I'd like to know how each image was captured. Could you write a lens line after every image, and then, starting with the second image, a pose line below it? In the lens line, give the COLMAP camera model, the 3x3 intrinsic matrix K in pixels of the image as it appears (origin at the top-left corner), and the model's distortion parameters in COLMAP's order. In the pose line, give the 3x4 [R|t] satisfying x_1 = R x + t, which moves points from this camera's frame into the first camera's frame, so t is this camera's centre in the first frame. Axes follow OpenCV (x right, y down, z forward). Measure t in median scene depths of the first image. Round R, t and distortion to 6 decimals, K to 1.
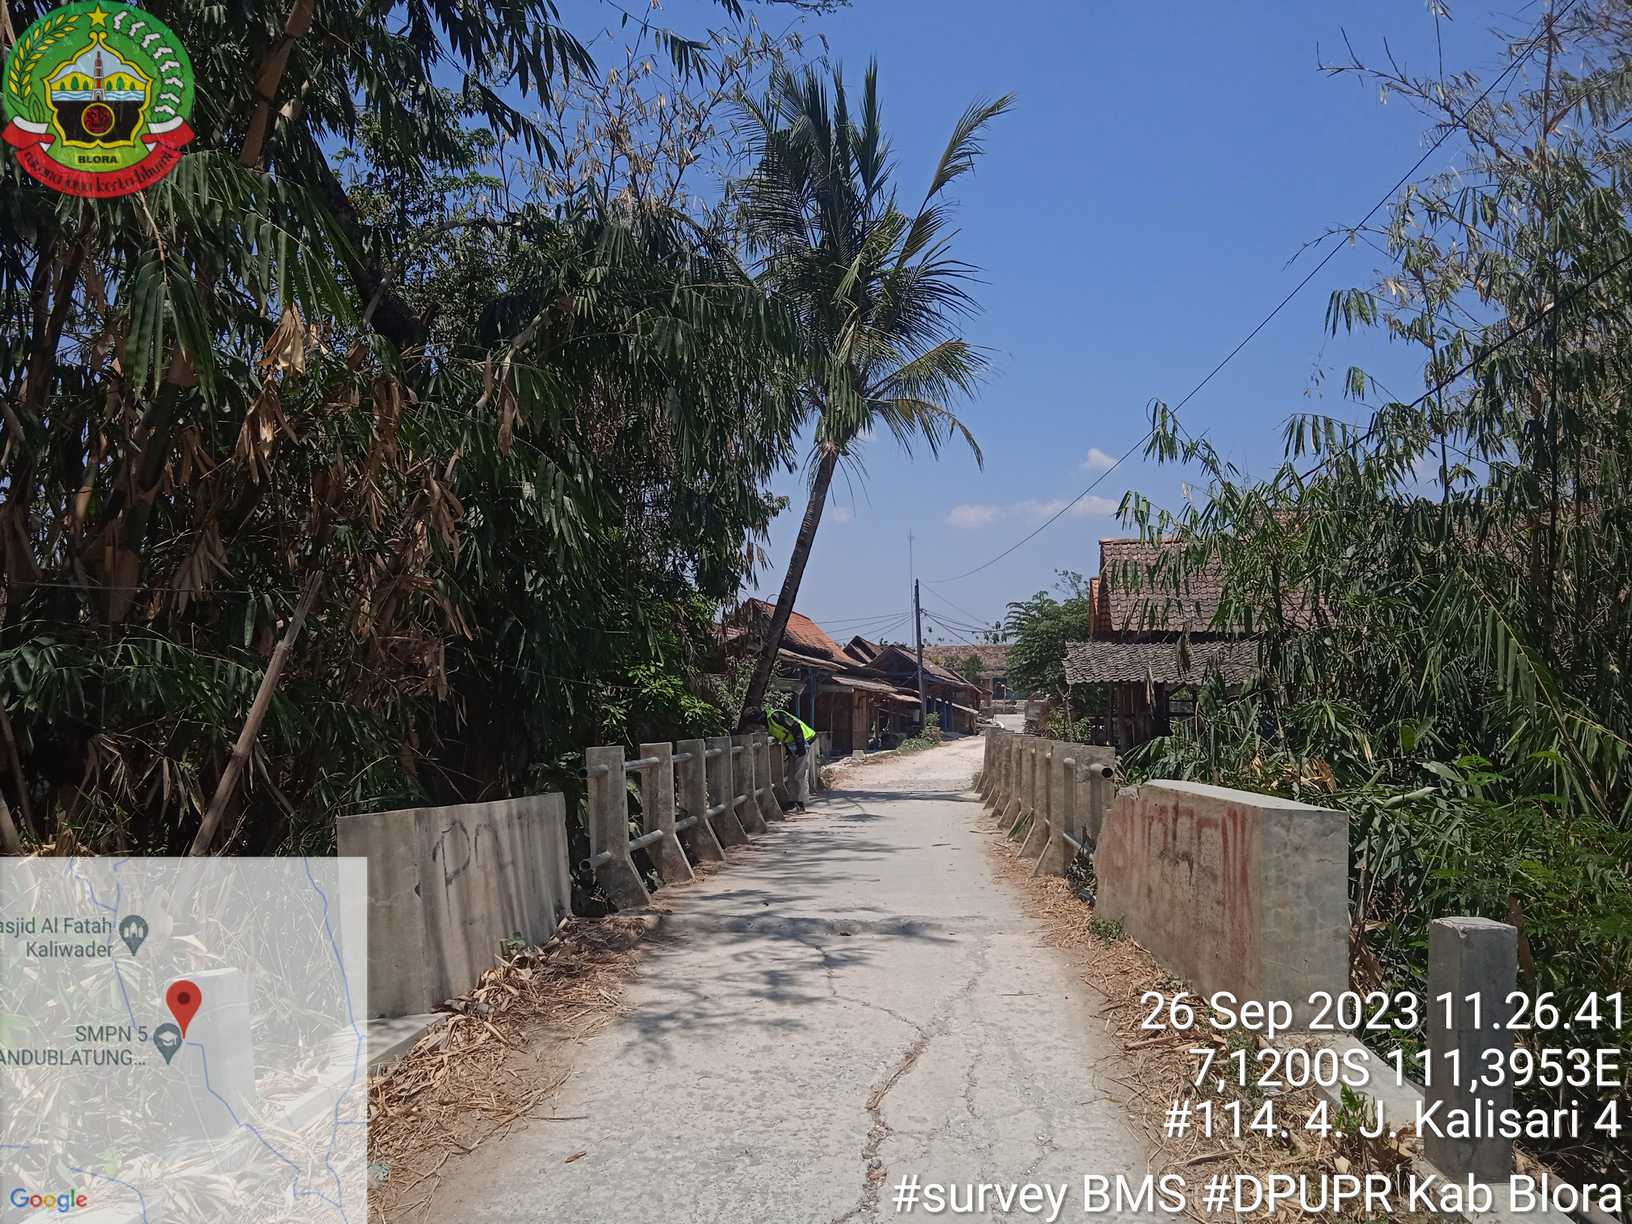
lens RADIAL K [[1375.2, 0, 821.2], [0, 1375.2, 594.5], [0, 0, 1]] dist [0.051458, 0.001825]
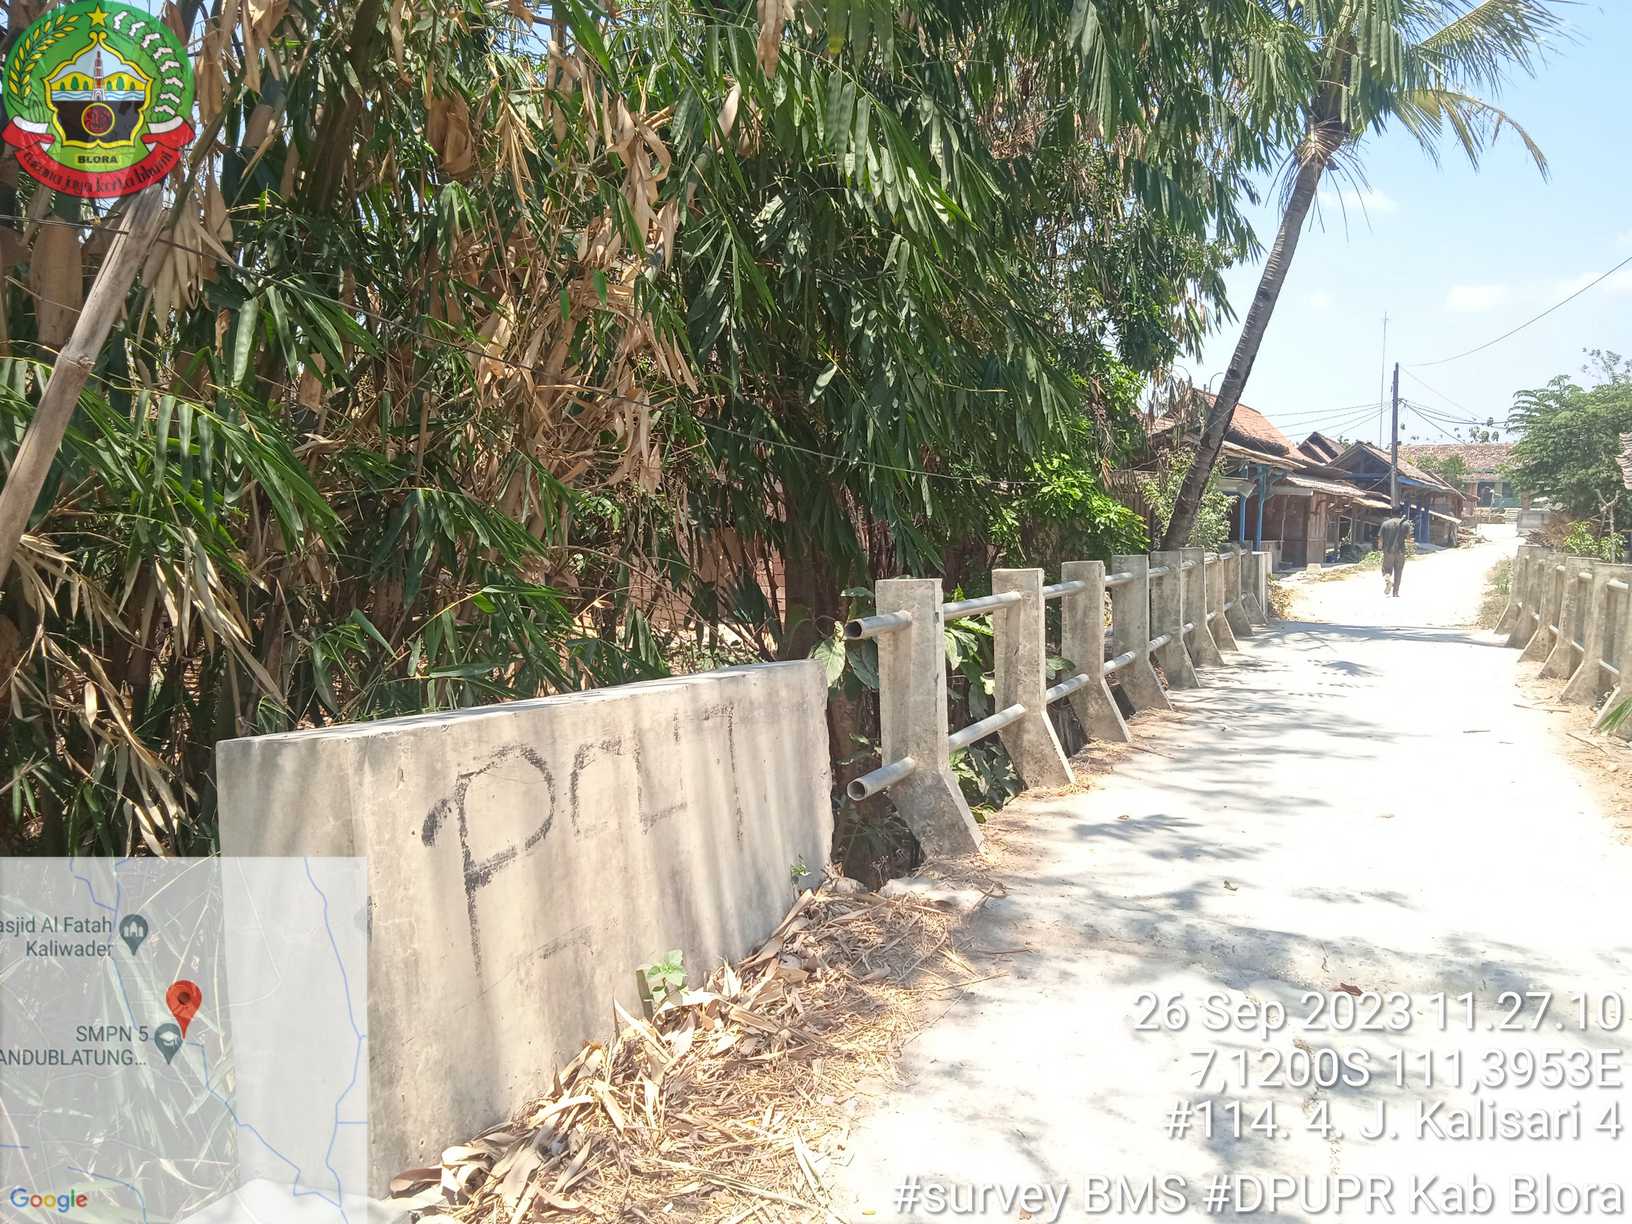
lens RADIAL K [[1353.4, 0, 816.5], [0, 1353.4, 627.7], [0, 0, 1]] dist [0.047441, -0.041924]
pose [[0.949901, 0.049894, -0.308542, -0.006068], [0.003382, 0.985478, 0.169770, 0.011757], [0.312532, -0.162308, 0.935938, 0.157942]]
